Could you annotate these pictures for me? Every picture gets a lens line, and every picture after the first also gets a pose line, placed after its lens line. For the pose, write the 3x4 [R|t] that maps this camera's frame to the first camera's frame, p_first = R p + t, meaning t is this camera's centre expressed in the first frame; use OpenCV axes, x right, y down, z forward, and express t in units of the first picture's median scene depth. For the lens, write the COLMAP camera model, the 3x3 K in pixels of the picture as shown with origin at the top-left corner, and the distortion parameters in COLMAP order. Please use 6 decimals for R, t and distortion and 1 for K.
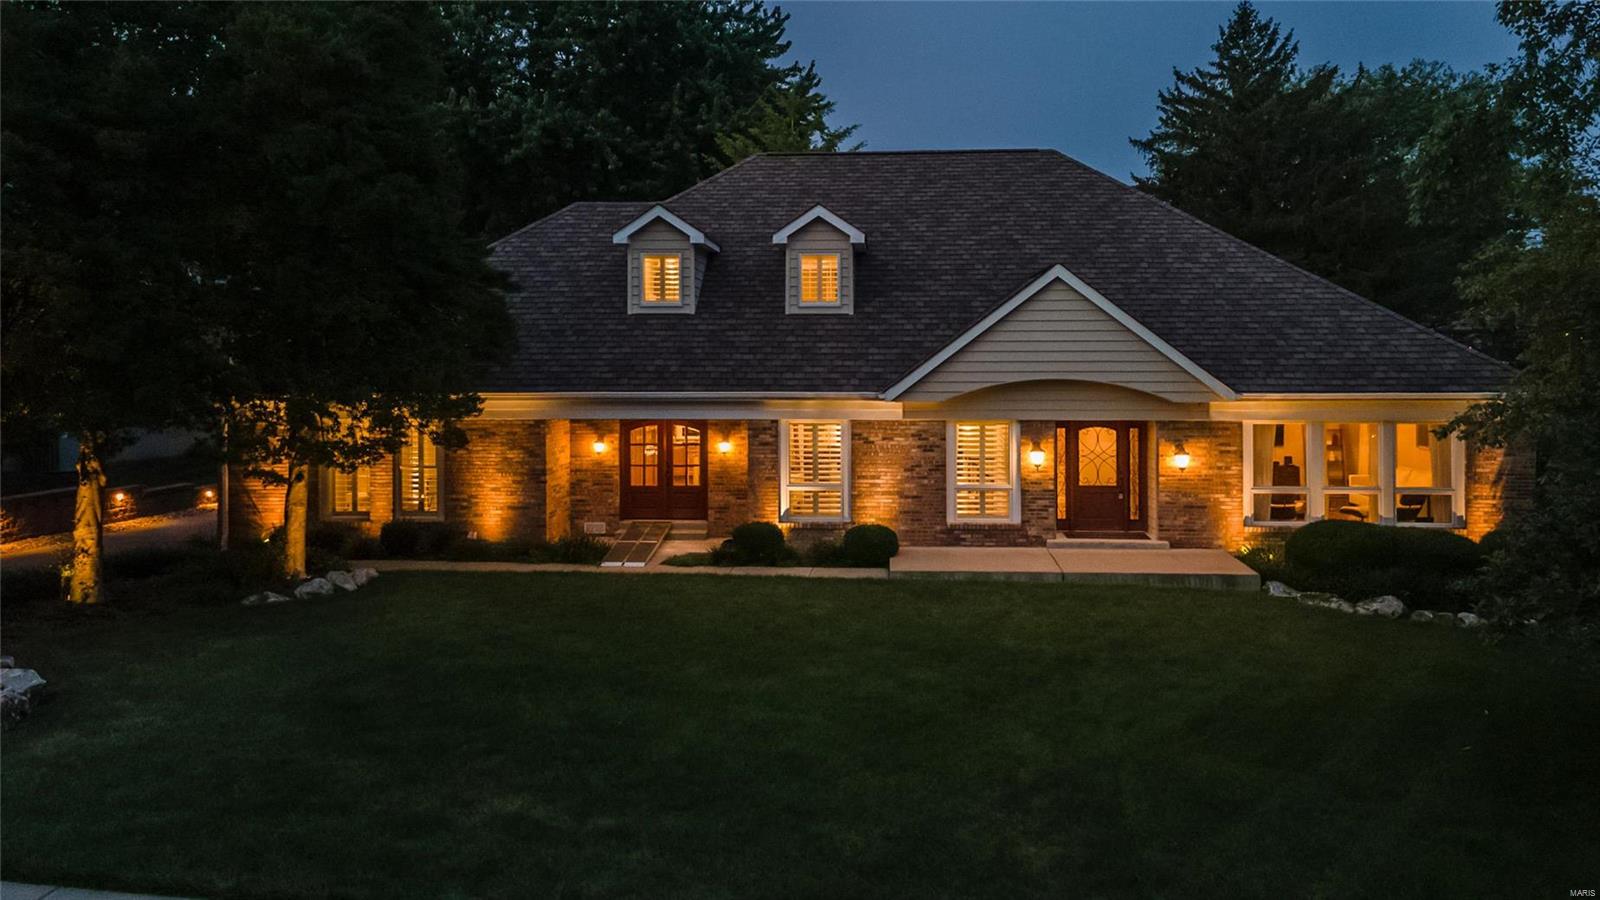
lens RADIAL K [[1134.1, 0, 791.0], [0, 1134.1, 425.9], [0, 0, 1]] dist [0.034247, 0.004604]
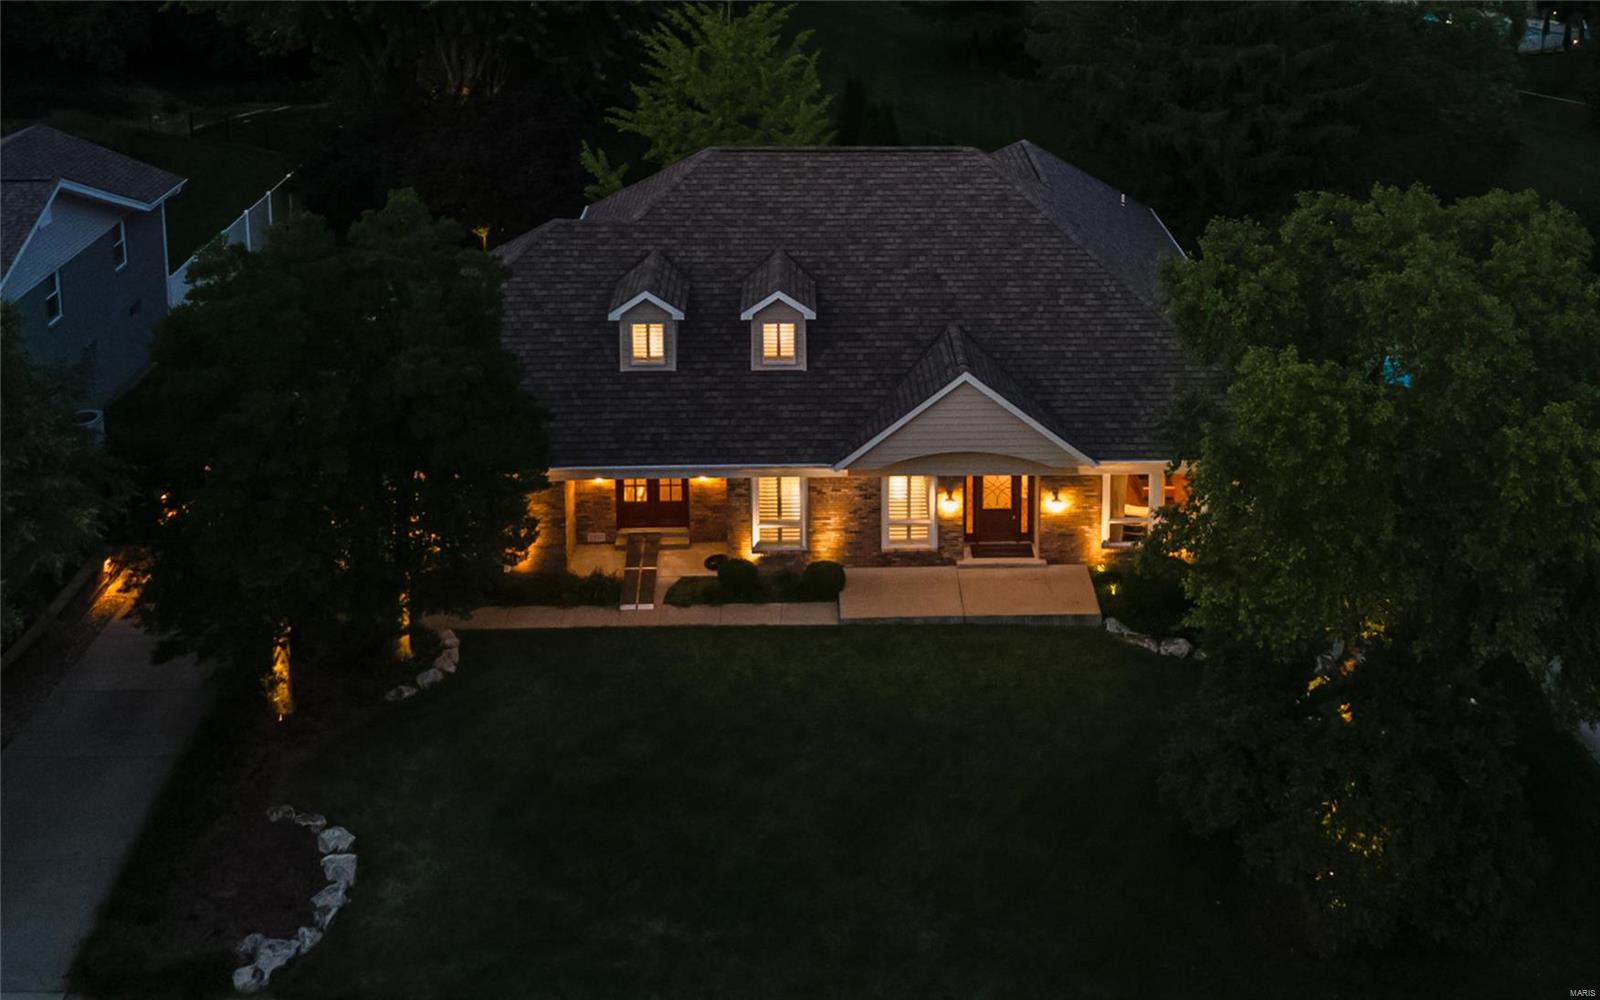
lens RADIAL K [[1562.8, 0, 821.7], [0, 1562.8, 148.4], [0, 0, 1]] dist [0.038394, -0.011449]
pose [[0.994987, -0.018742, 0.098232, -0.096837], [0.002185, 0.986121, 0.166012, -0.658665], [-0.099980, -0.164965, 0.981219, -0.669056]]
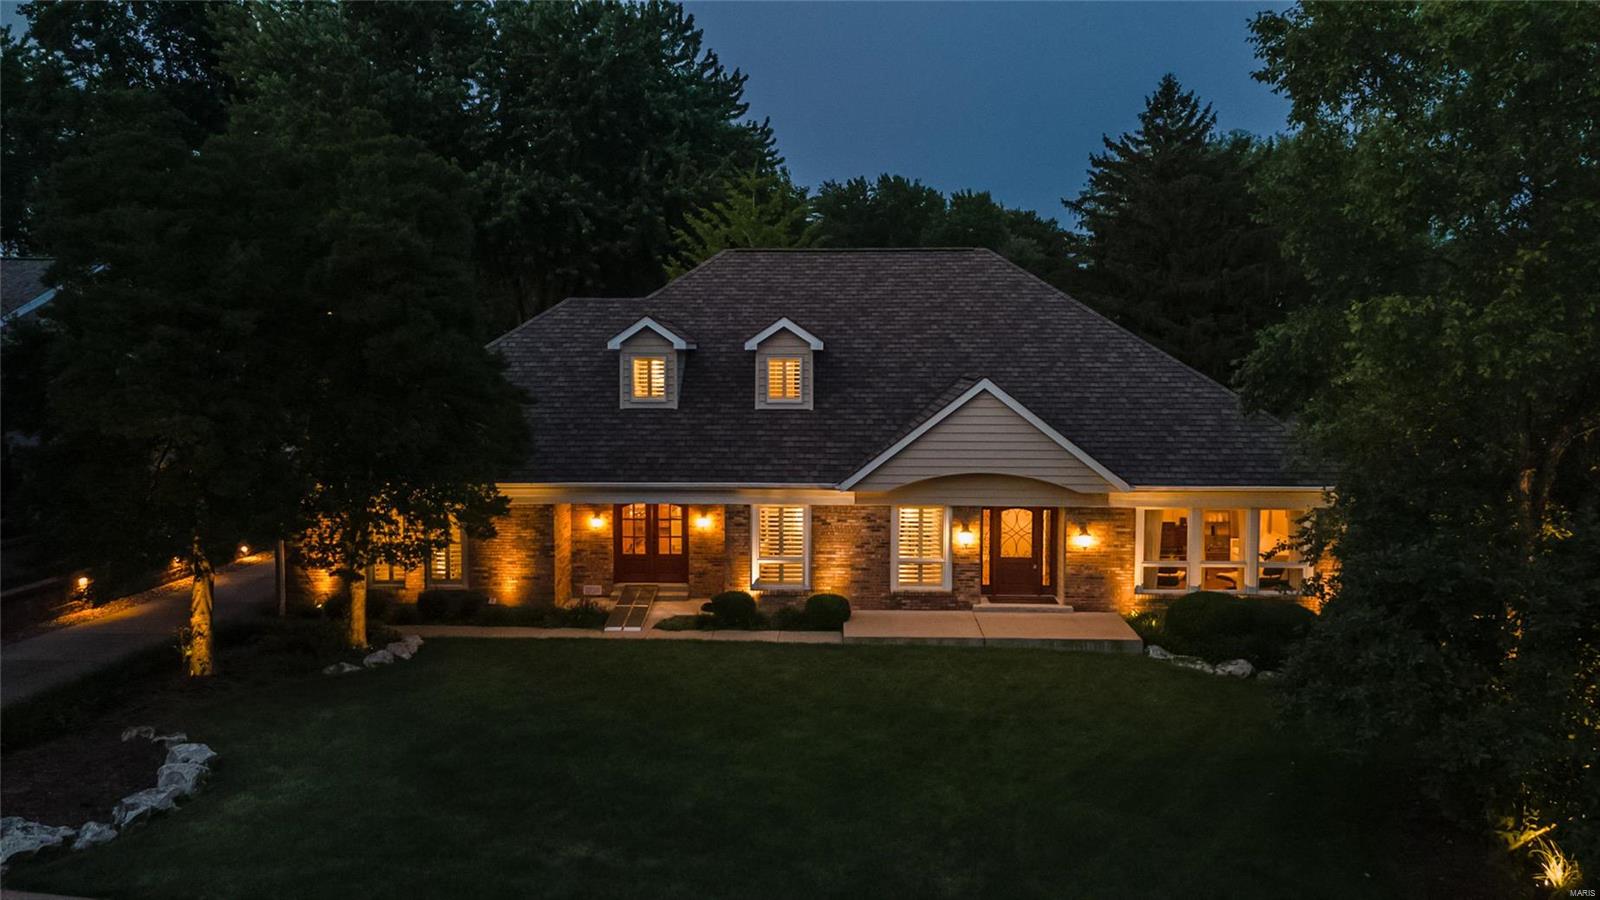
lens RADIAL K [[1110.8, 0, 762.7], [0, 1110.8, 500.9], [0, 0, 1]] dist [0.037513, -0.000853]
pose [[0.999765, -0.000913, 0.021675, -0.023349], [-0.000609, 0.997541, 0.070081, -0.090712], [-0.021686, -0.070078, 0.997306, -0.162500]]
